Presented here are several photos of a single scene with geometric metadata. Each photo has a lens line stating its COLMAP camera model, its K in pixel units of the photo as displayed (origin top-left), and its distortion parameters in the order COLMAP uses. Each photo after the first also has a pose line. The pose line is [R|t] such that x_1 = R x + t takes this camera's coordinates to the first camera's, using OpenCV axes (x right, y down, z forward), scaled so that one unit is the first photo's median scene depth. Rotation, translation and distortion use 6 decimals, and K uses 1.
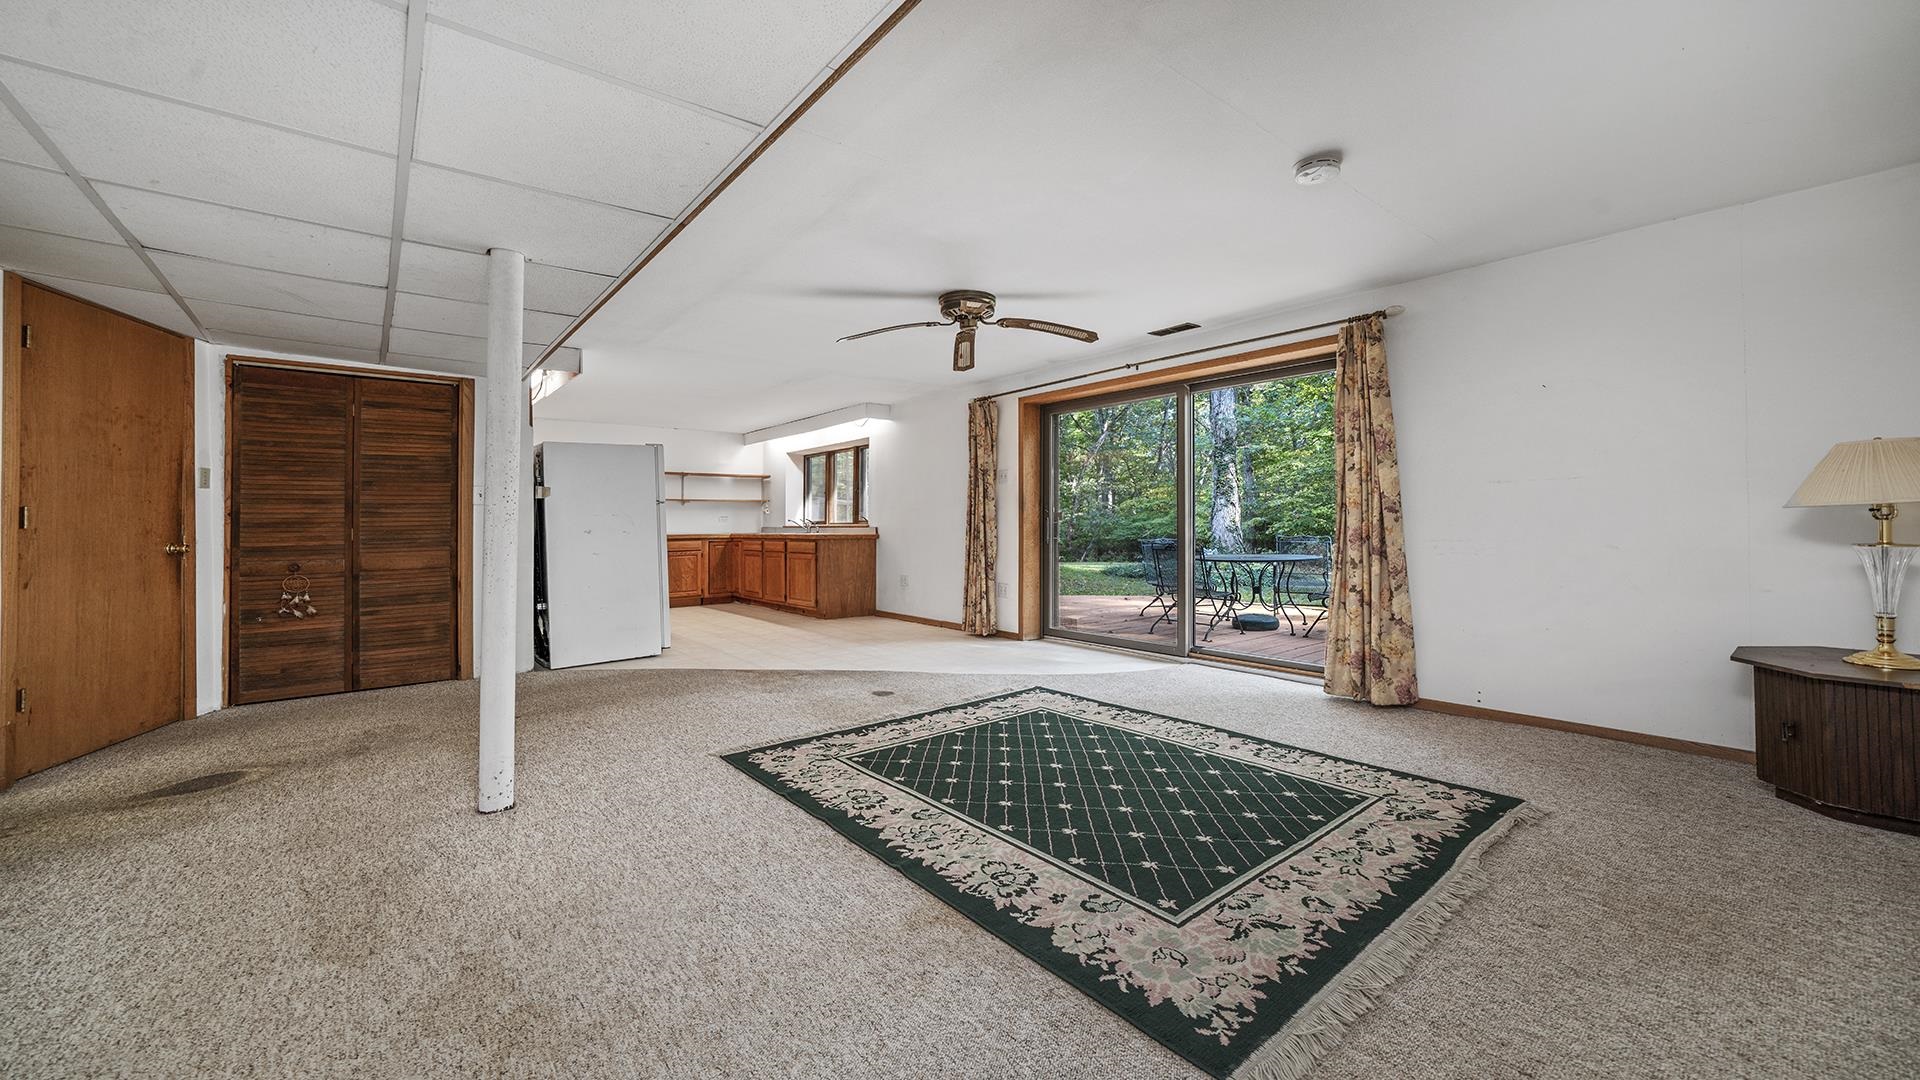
lens RADIAL K [[713.4, 0, 958.2], [0, 713.4, 530.9], [0, 0, 1]] dist [-0.002685, -0.000079]
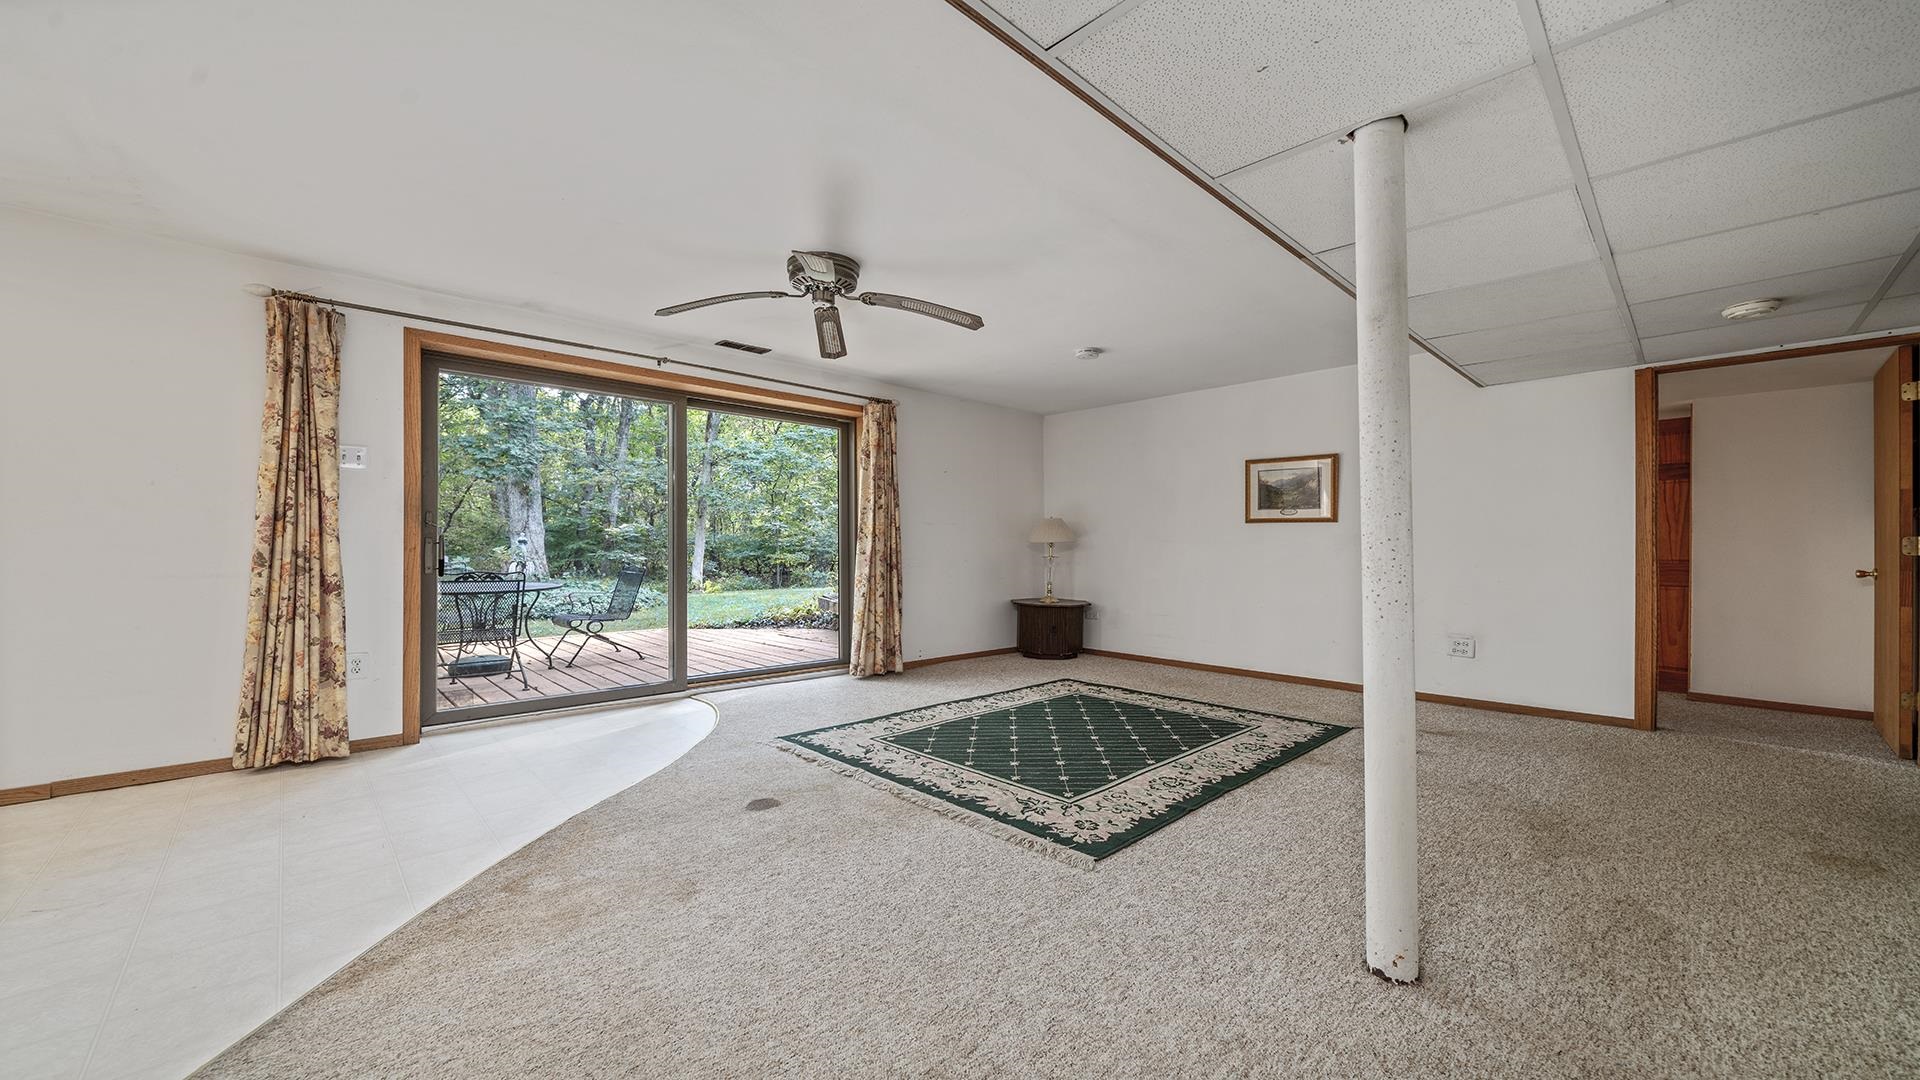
lens RADIAL K [[713.4, 0, 960.9], [0, 713.4, 542.6], [0, 0, 1]] dist [-0.002685, -0.000079]
pose [[-0.077146, 0.011627, 0.996952, -1.200050], [0.006823, 0.999915, -0.011134, -0.003430], [-0.996996, 0.005944, -0.077219, 1.356748]]
